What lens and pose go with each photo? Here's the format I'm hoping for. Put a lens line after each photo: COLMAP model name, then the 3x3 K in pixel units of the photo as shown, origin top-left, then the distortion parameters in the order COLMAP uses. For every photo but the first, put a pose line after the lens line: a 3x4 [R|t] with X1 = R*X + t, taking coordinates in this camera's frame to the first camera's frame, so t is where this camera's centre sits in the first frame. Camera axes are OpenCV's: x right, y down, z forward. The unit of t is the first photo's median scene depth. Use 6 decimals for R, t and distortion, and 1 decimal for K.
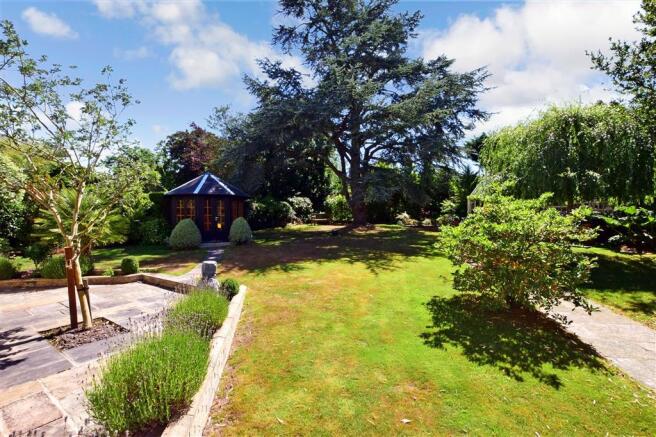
lens RADIAL K [[291.8, 0, 328.5], [0, 291.8, 219.2], [0, 0, 1]] dist [-0.024032, 0.000249]
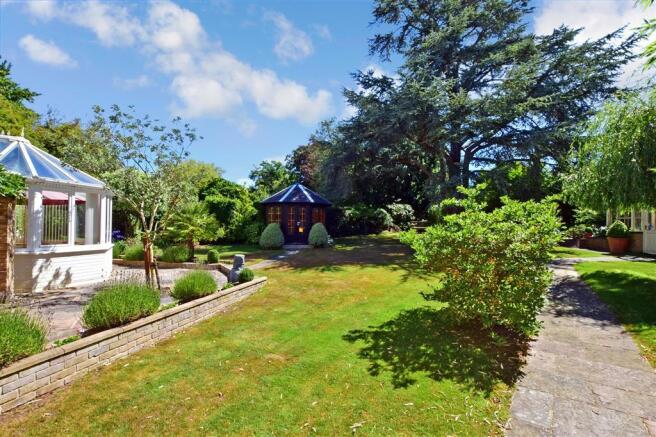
lens RADIAL K [[307.0, 0, 328.4], [0, 307.0, 217.5], [0, 0, 1]] dist [-0.019180, -0.000696]
pose [[0.903342, 0.010673, -0.428789, 0.158551], [-0.024362, 0.999353, -0.026449, 0.002180], [0.428229, 0.034339, 0.903017, -0.018277]]
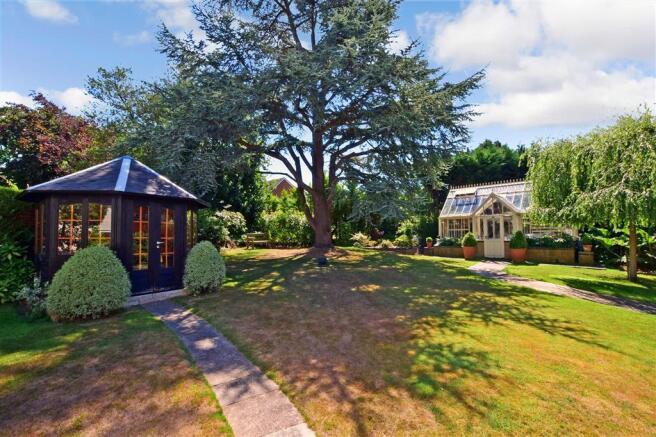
lens RADIAL K [[291.8, 0, 327.7], [0, 291.8, 217.8], [0, 0, 1]] dist [-0.024032, 0.000249]
pose [[0.914036, 0.024210, 0.404910, -0.221096], [0.004862, 0.997492, -0.070616, -0.007745], [-0.405604, 0.066514, 0.911625, 0.291808]]
